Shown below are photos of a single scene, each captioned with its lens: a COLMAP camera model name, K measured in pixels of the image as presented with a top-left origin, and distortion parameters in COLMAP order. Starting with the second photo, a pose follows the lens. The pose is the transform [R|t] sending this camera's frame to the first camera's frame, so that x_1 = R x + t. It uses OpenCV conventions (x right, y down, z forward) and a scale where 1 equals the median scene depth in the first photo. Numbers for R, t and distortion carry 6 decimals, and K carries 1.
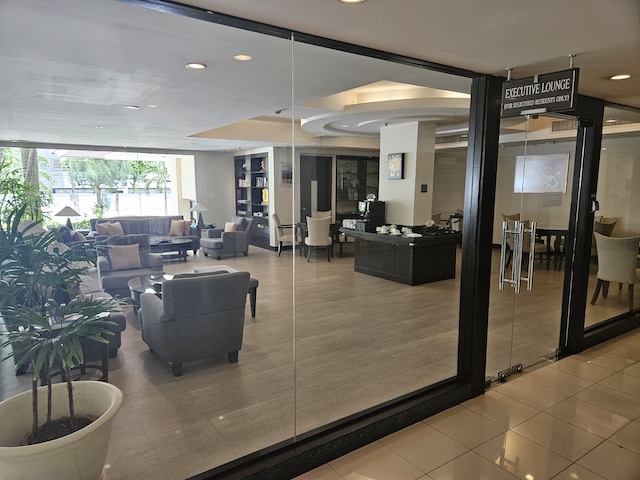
lens RADIAL K [[429.8, 0, 318.8], [0, 429.8, 238.2], [0, 0, 1]] dist [0.040606, 0.001560]
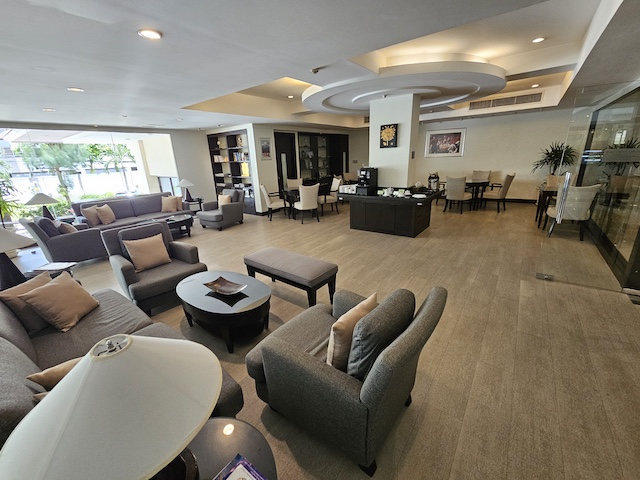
lens RADIAL K [[263.0, 0, 322.2], [0, 263.0, 234.8], [0, 0, 1]] dist [0.000130, -0.000600]
pose [[0.948976, -0.127648, 0.288359, -0.160302], [0.079645, 0.981785, 0.172498, -0.030515], [-0.305126, -0.140730, 0.941856, 0.250452]]
